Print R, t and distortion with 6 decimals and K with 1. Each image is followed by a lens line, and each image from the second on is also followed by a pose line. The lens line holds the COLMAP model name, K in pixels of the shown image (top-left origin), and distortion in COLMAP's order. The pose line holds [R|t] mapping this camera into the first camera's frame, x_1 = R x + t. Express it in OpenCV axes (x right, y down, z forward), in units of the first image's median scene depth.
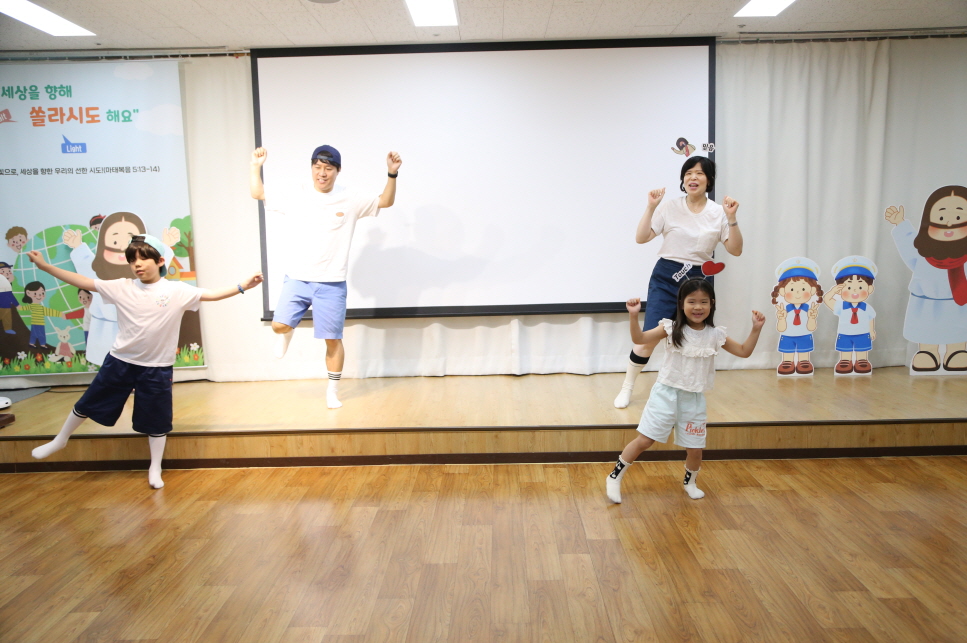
lens RADIAL K [[876.9, 0, 485.0], [0, 876.9, 327.1], [0, 0, 1]] dist [-0.015562, 0.068513]
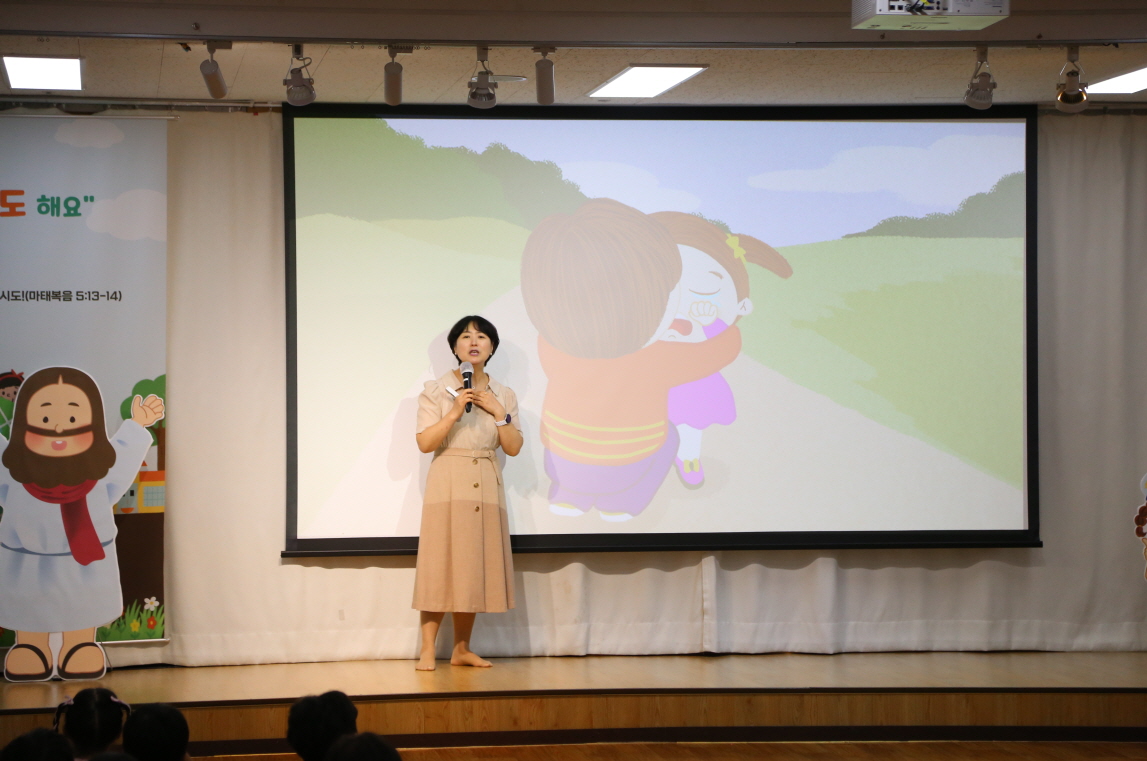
lens RADIAL K [[3392.2, 0, 566.4], [0, 3392.2, 378.5], [0, 0, 1]] dist [0.791766, -0.166859]
pose [[0.989348, 0.017213, 0.144552, -0.416070], [-0.000222, 0.993162, -0.116743, 0.146793], [-0.145573, 0.115467, 0.982586, -1.329631]]
